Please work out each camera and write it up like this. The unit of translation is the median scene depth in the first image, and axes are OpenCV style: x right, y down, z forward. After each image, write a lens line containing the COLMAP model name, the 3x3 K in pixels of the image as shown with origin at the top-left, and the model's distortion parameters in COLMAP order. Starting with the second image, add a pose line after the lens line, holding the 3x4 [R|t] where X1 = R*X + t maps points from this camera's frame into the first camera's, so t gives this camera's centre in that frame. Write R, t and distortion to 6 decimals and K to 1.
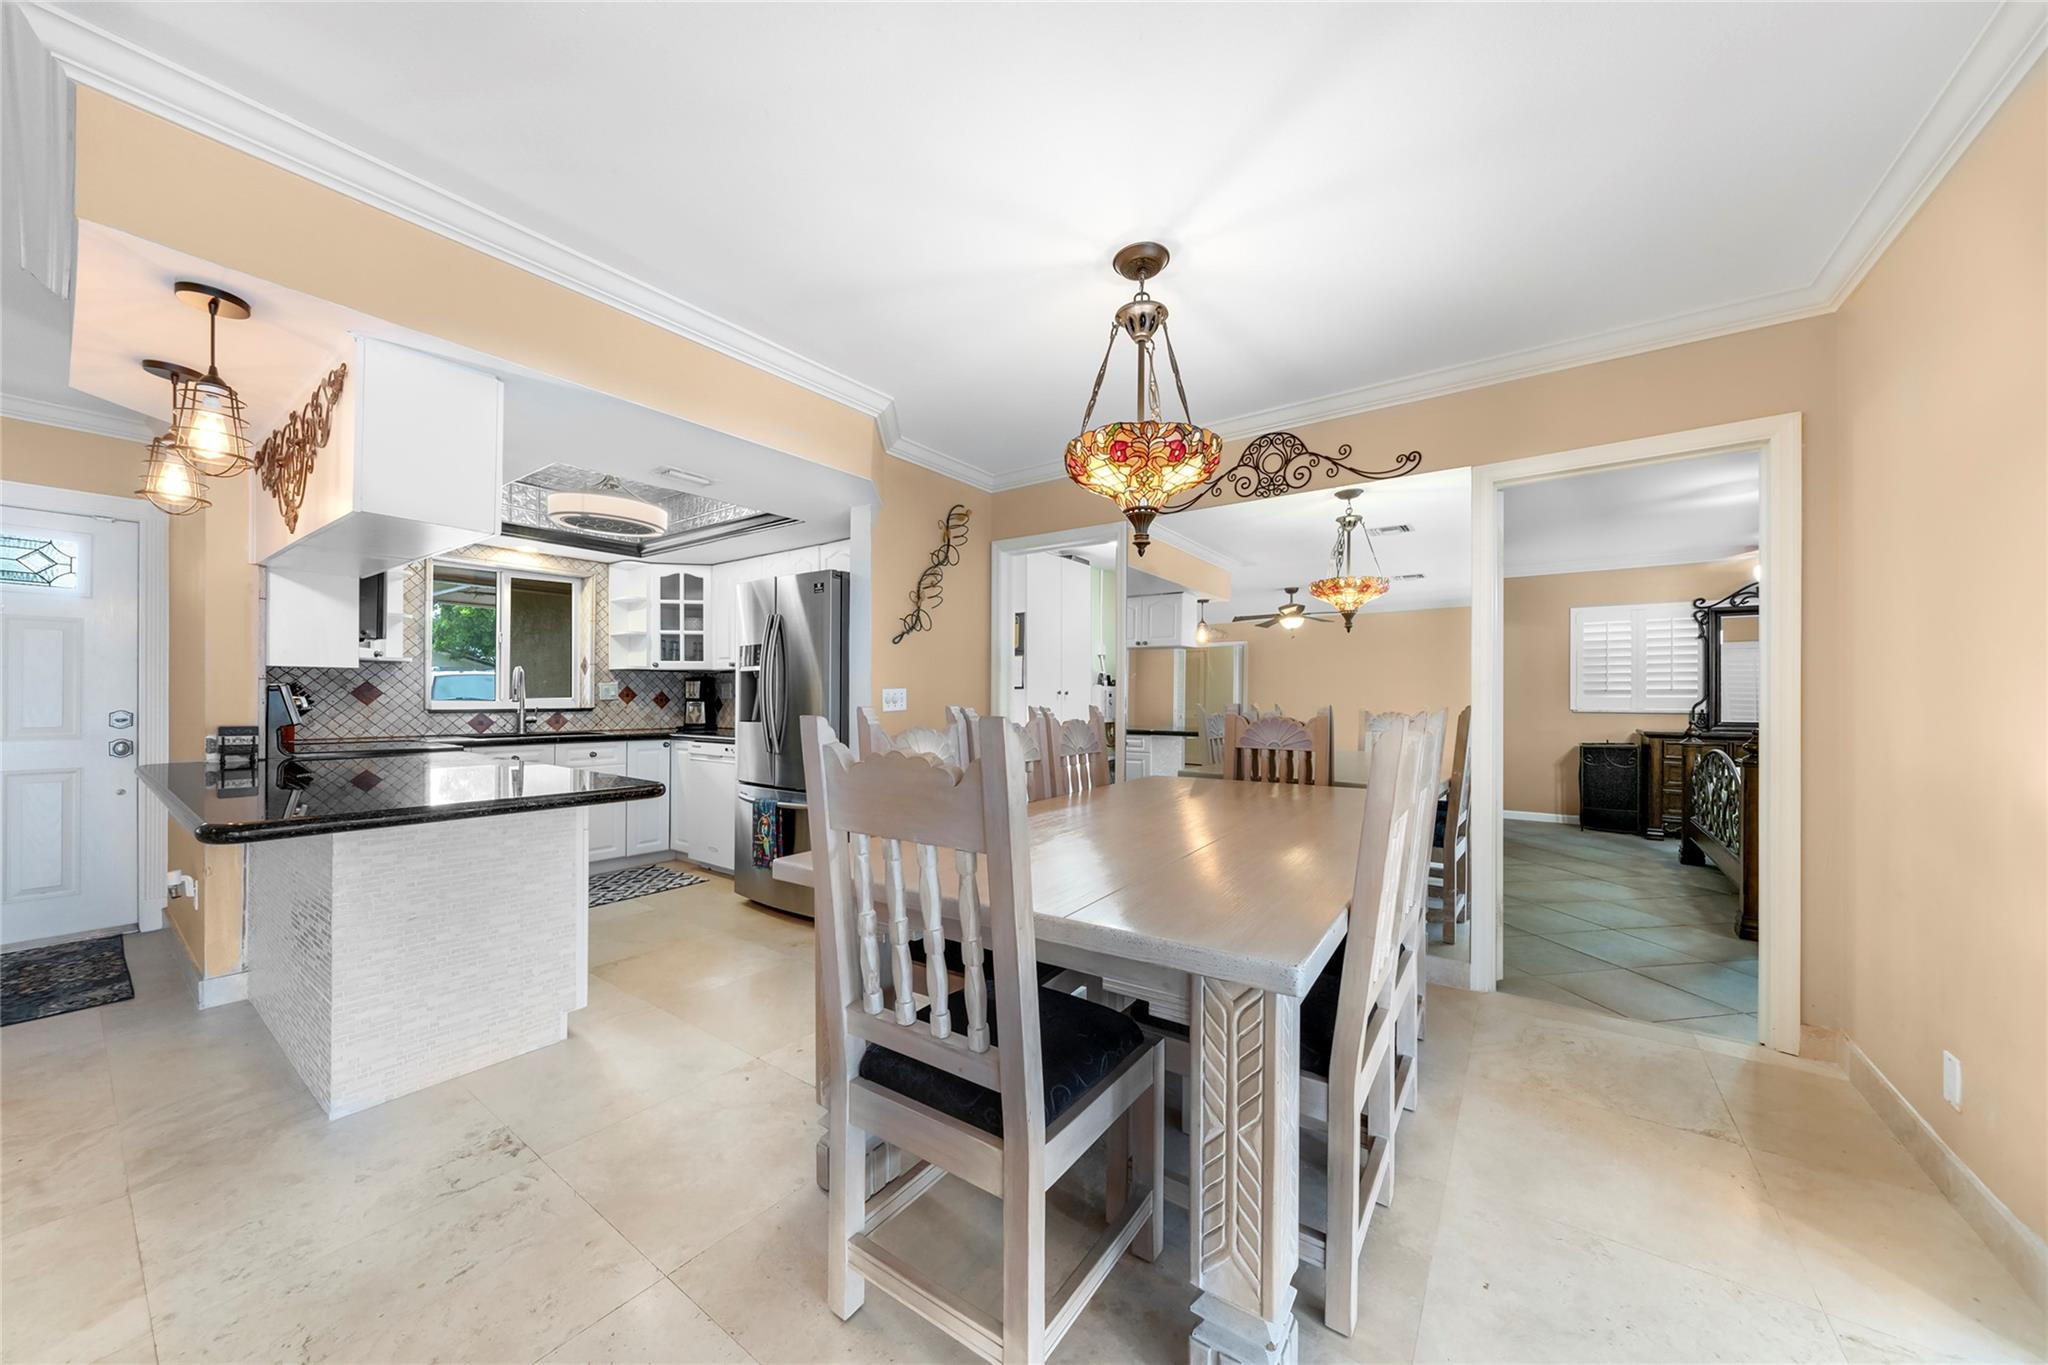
lens RADIAL K [[714.0, 0, 1022.4], [0, 714.0, 698.9], [0, 0, 1]] dist [-0.002111, 0.000561]
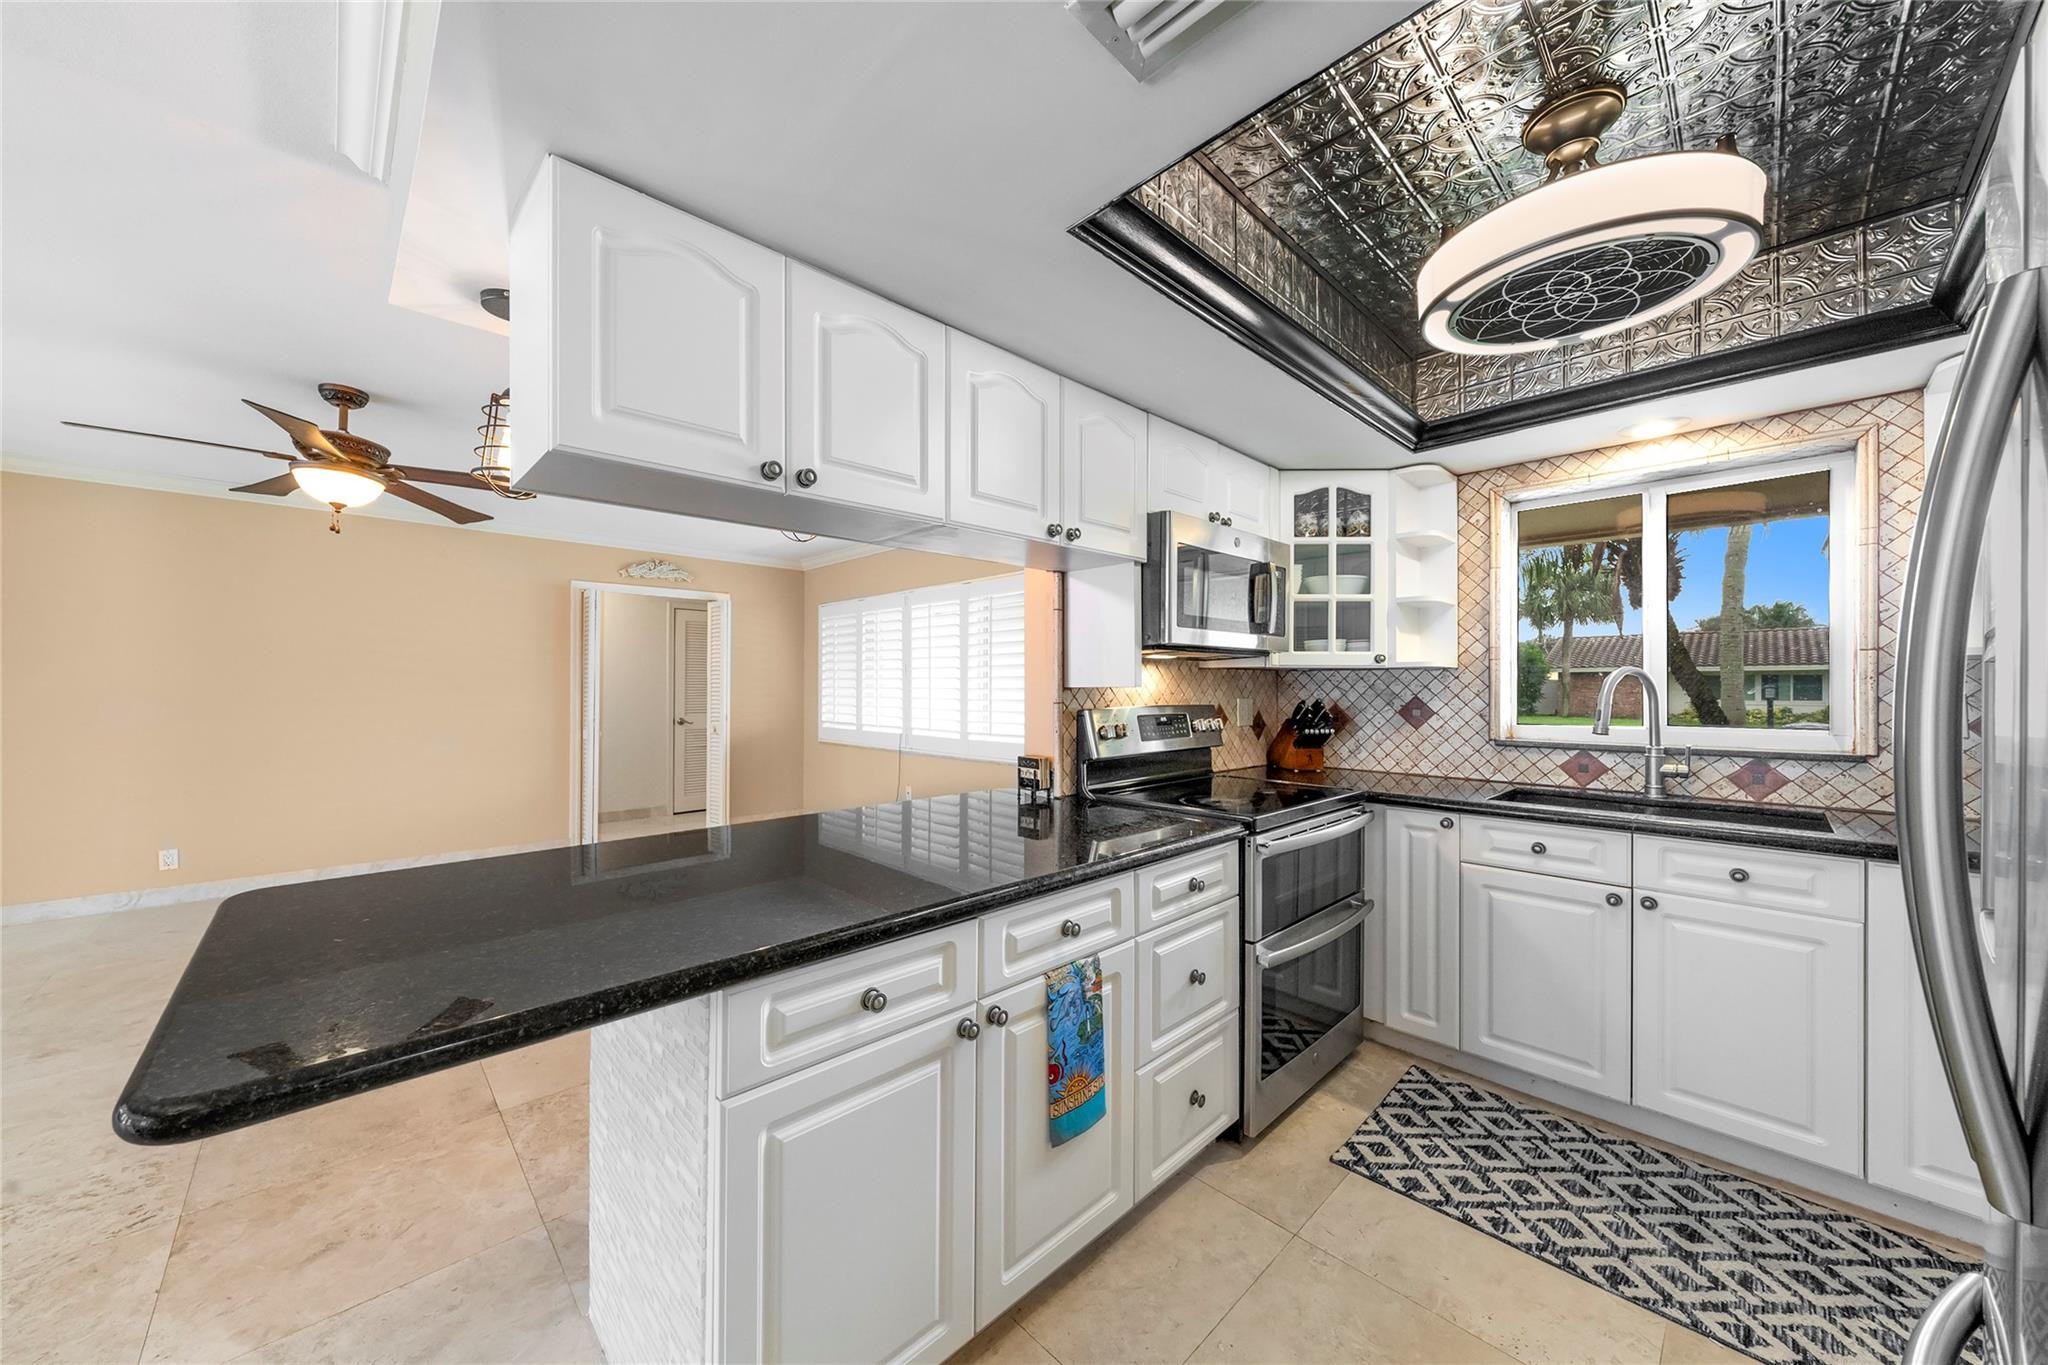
lens RADIAL K [[714.0, 0, 1021.6], [0, 714.0, 682.9], [0, 0, 1]] dist [-0.002111, 0.000561]
pose [[-0.174979, -0.011157, -0.984509, -0.186884], [-0.003573, 0.999936, -0.010696, -0.037546], [0.984566, 0.001646, -0.175007, 0.963200]]
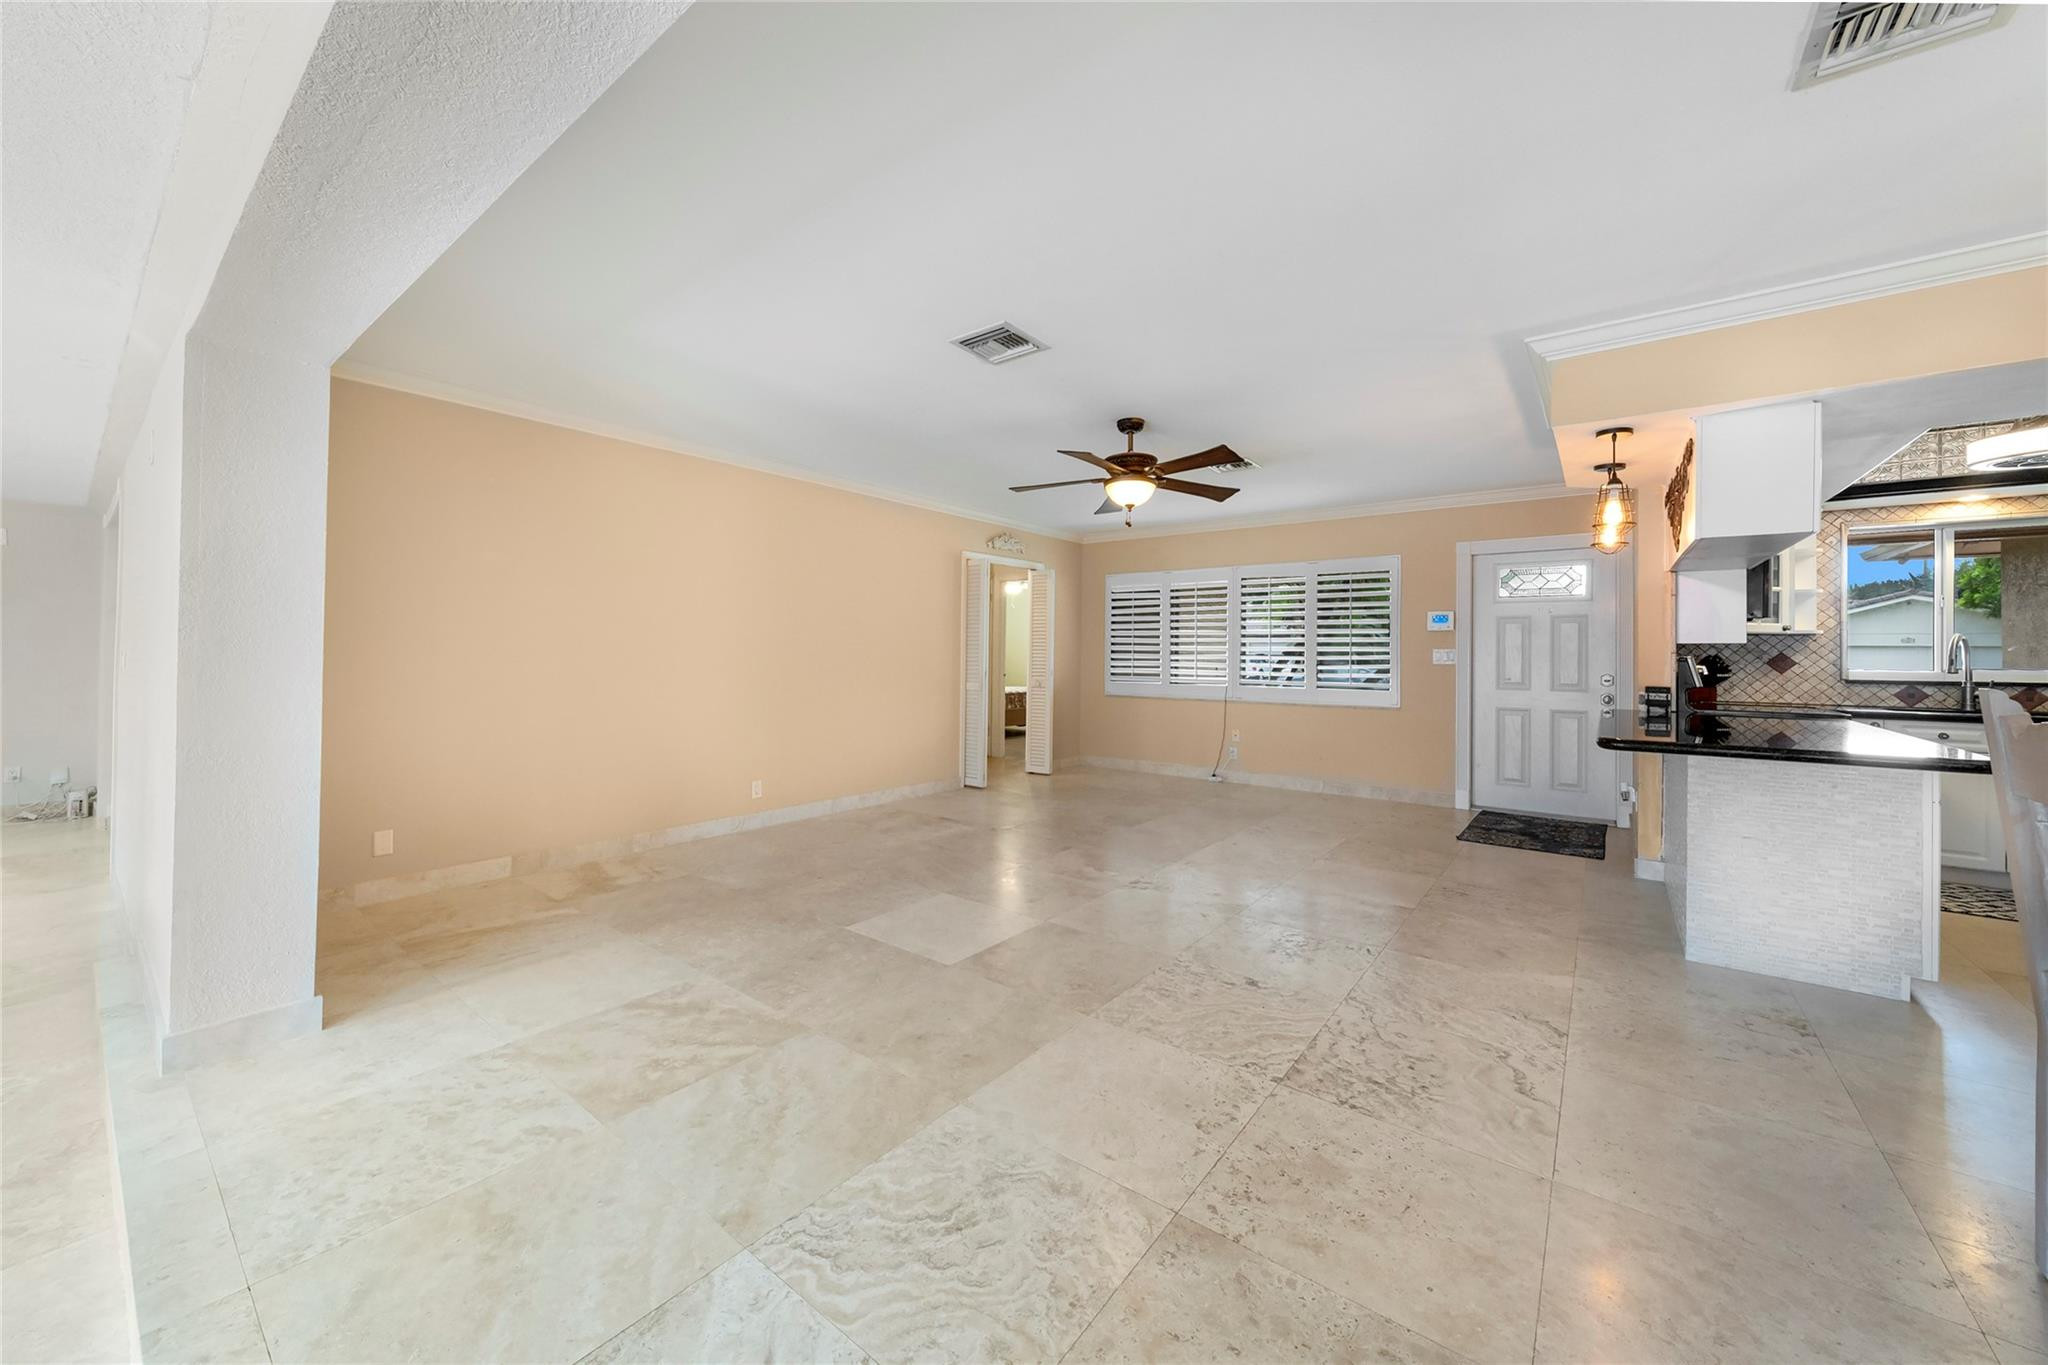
lens RADIAL K [[746.8, 0, 1025.7], [0, 746.8, 648.0], [0, 0, 1]] dist [-0.000895, 0.000016]
pose [[-0.028439, -0.014630, -0.999488, 0.359013], [-0.010130, 0.999846, -0.014347, -0.003850], [0.999544, 0.009717, -0.028582, -0.184788]]
